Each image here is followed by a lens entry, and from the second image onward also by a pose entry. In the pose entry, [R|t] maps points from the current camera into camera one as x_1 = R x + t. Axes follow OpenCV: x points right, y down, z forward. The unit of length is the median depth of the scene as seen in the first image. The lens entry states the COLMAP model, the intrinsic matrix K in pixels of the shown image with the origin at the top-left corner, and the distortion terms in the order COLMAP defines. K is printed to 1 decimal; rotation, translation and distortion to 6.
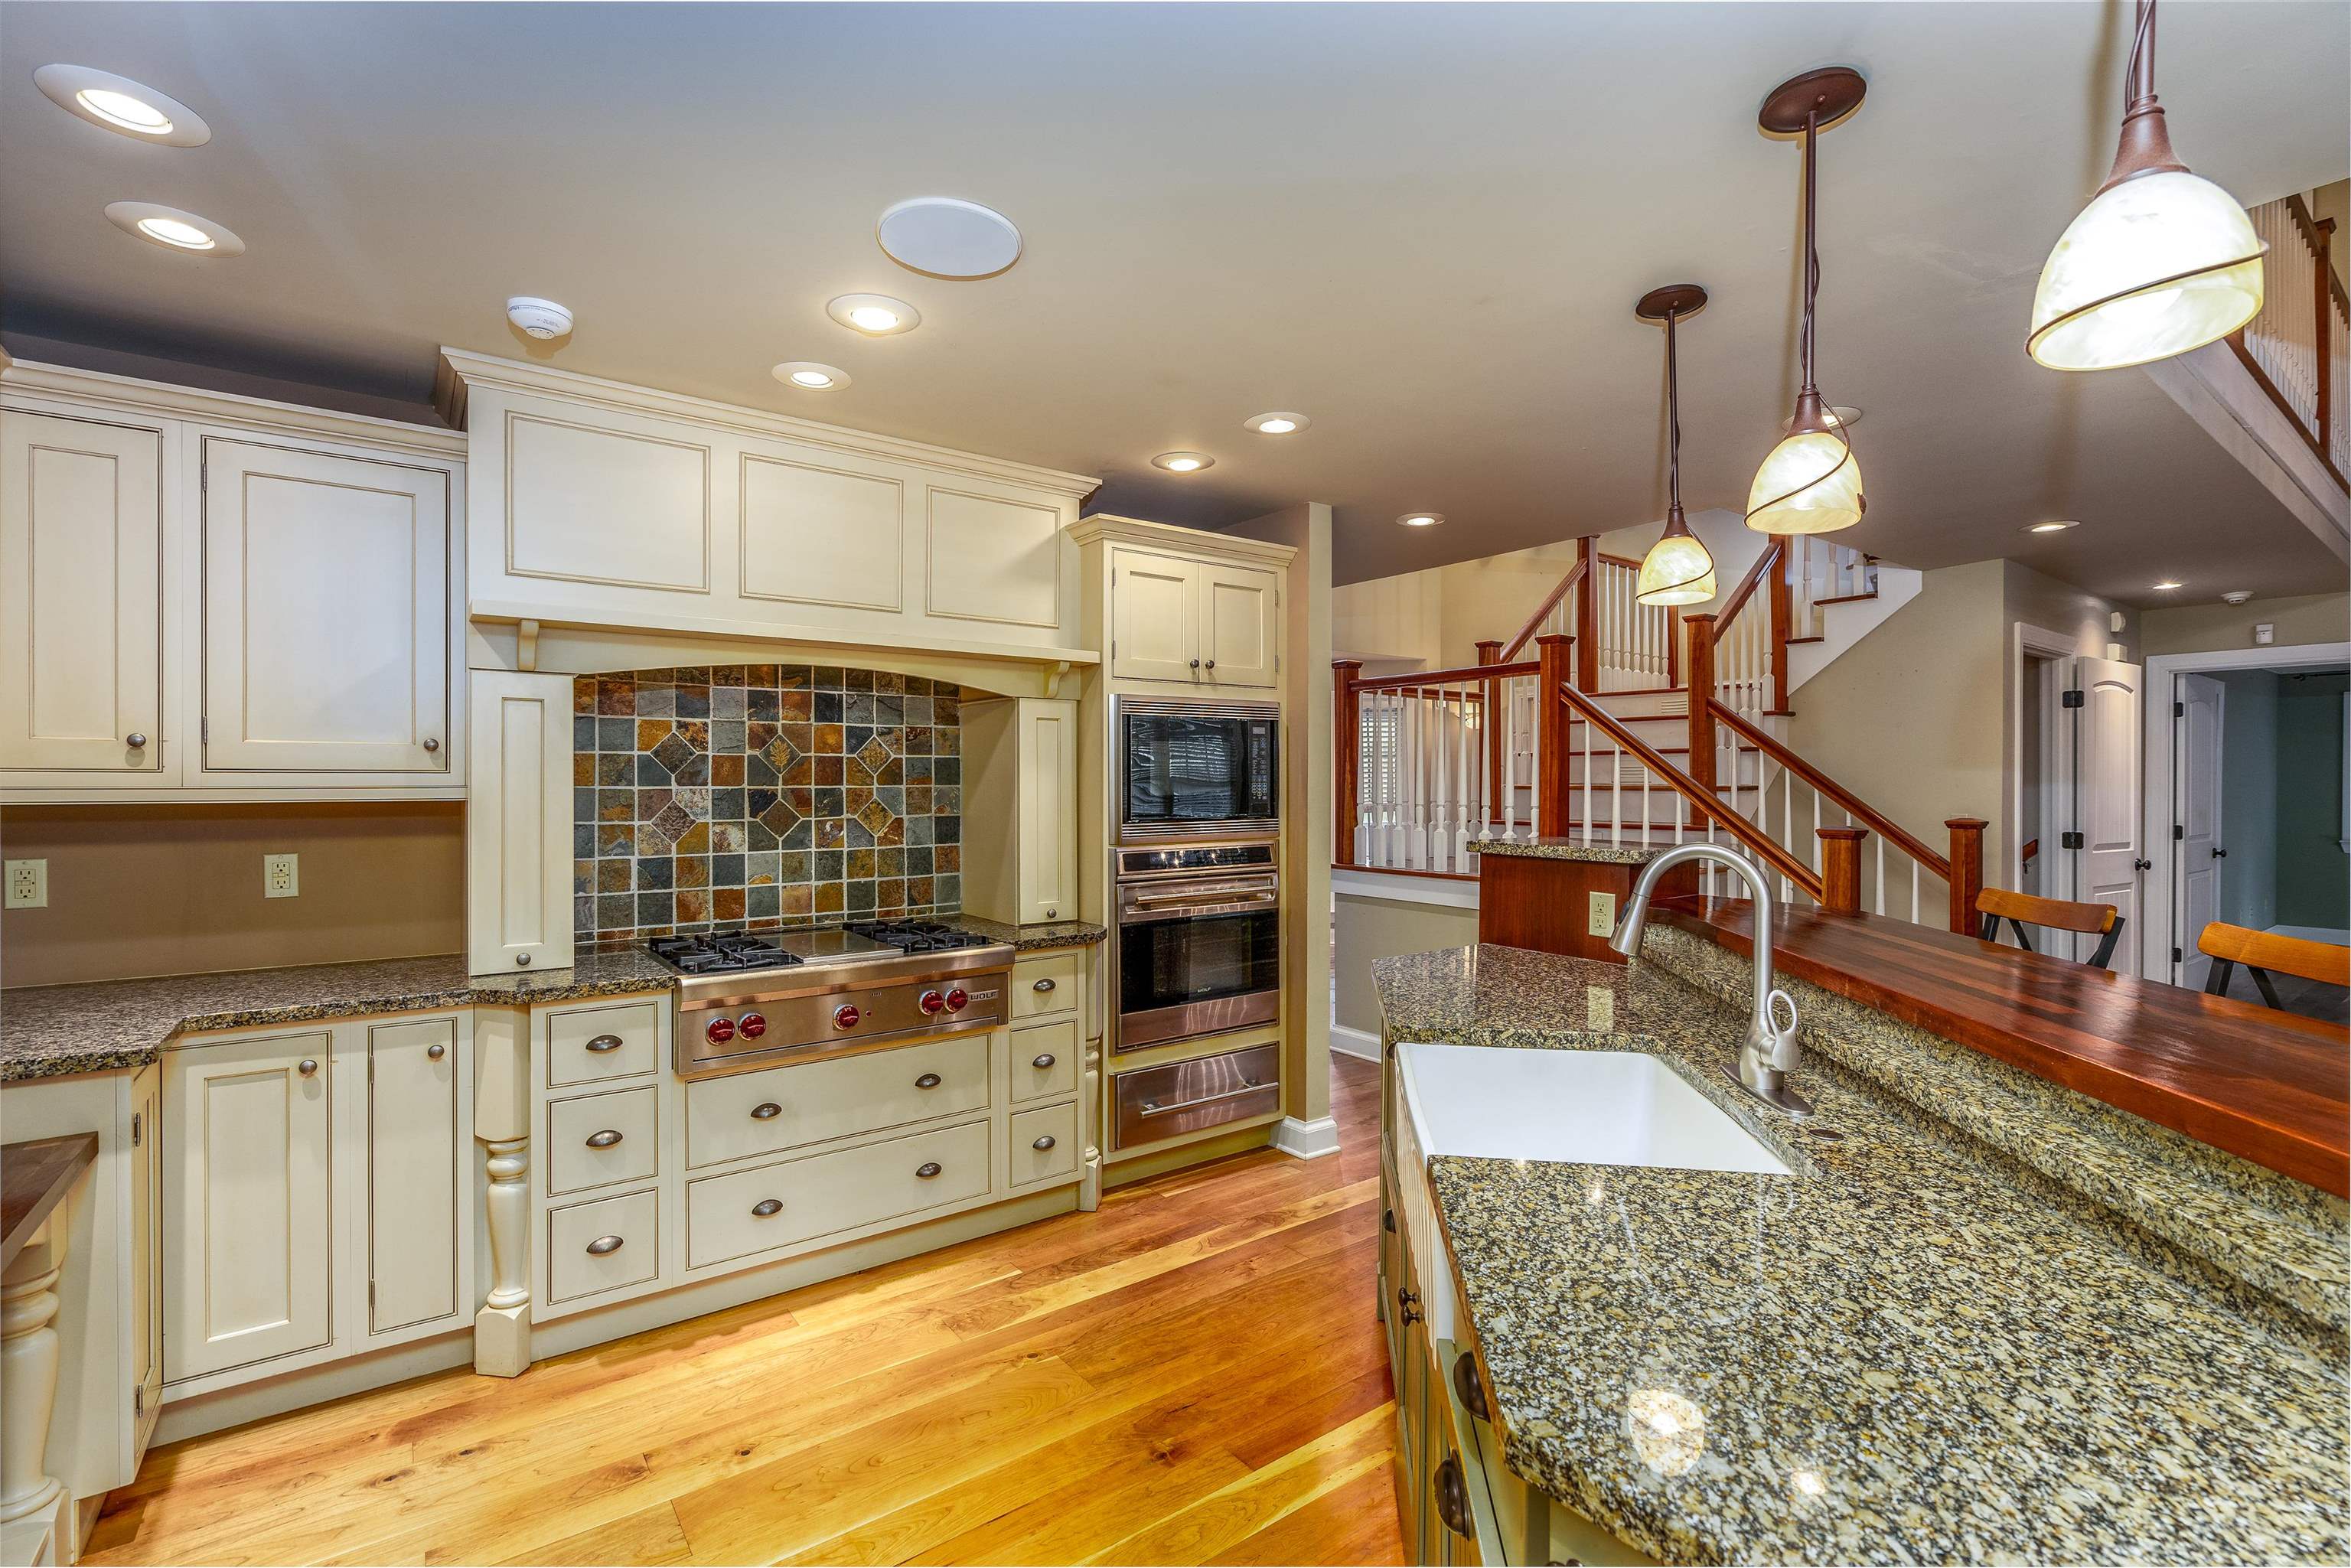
lens RADIAL K [[1051.3, 0, 1175.5], [0, 1051.3, 784.0], [0, 0, 1]] dist [-0.011548, 0.007185]
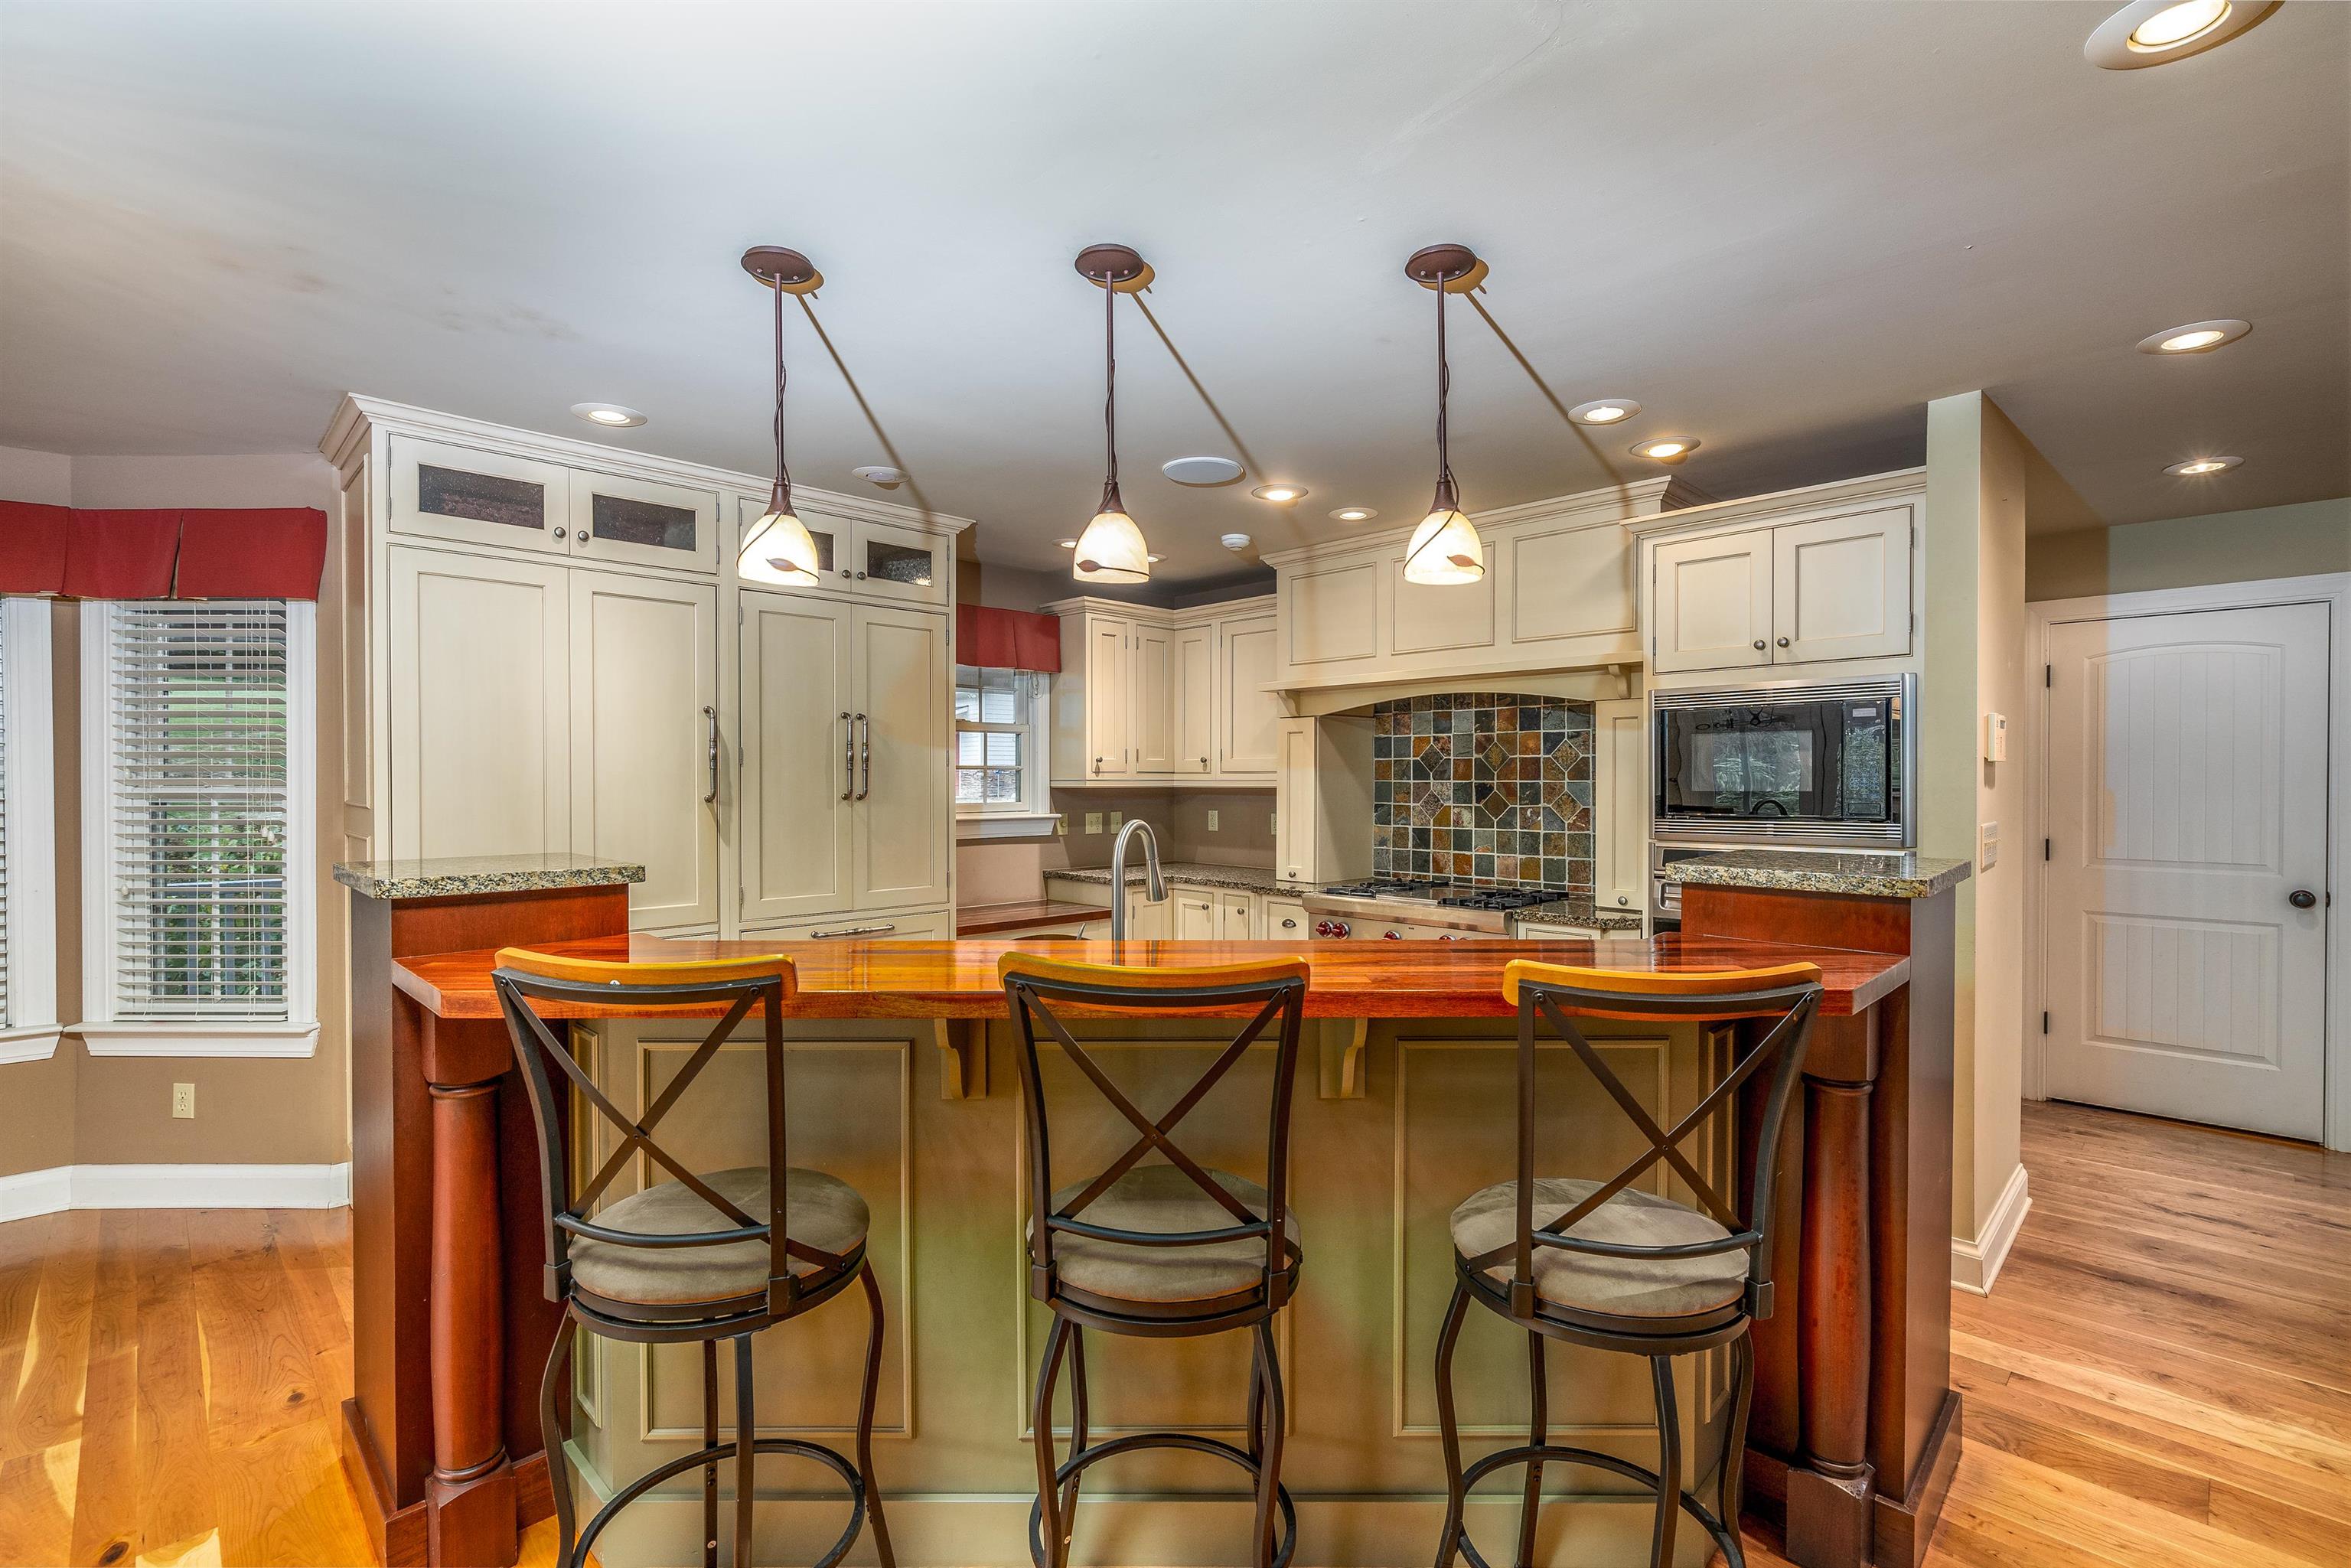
lens RADIAL K [[1051.3, 0, 1175.5], [0, 1051.3, 784.0], [0, 0, 1]] dist [-0.011548, 0.007185]
pose [[0.141469, 0.004556, -0.989932, 0.898668], [-0.002193, 0.999988, 0.004289, 0.001517], [0.989940, 0.001564, 0.141477, 0.412762]]
